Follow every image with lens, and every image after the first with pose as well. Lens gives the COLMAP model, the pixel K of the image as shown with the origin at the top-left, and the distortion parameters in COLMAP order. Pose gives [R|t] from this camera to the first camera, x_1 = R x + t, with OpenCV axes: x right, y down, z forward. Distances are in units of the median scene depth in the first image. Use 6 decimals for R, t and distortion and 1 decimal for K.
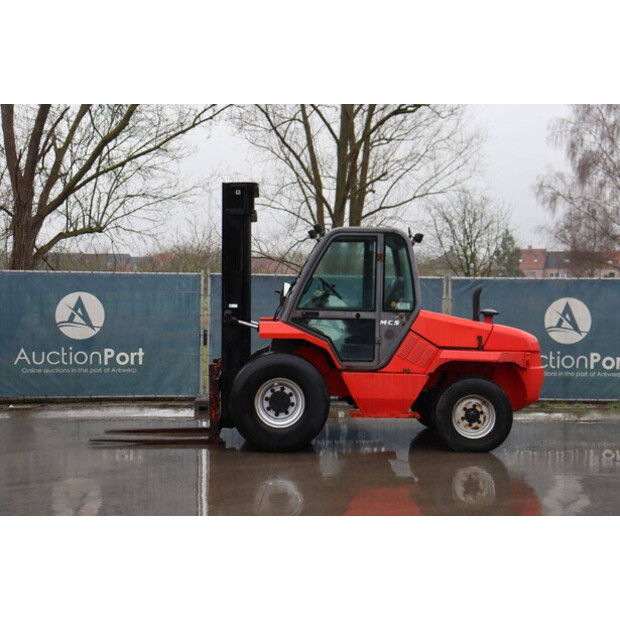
lens RADIAL K [[924.5, 0, 310.8], [0, 924.5, 305.1], [0, 0, 1]] dist [0.104674, 0.000000]
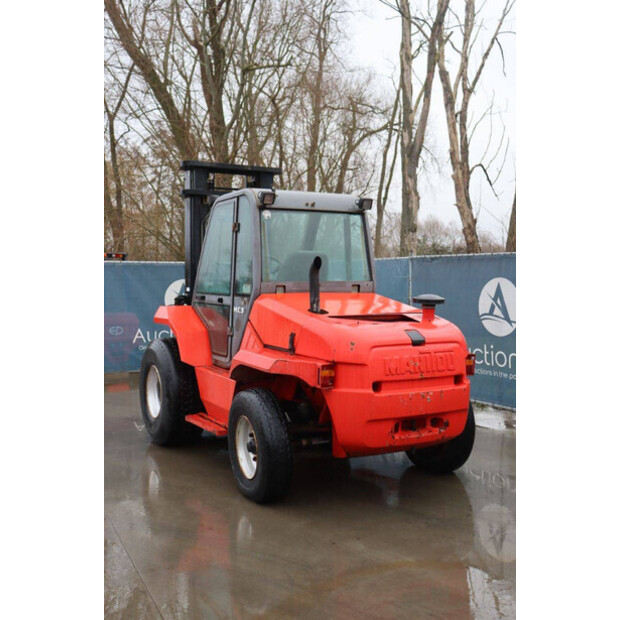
lens RADIAL K [[718.2, 0, 298.9], [0, 718.2, 298.5], [0, 0, 1]] dist [-0.028757, 0.000000]
pose [[0.436283, 0.008225, -0.899772, 0.499713], [-0.006357, 0.999961, 0.006059, 0.003850], [0.899787, 0.003076, 0.436318, 0.594148]]
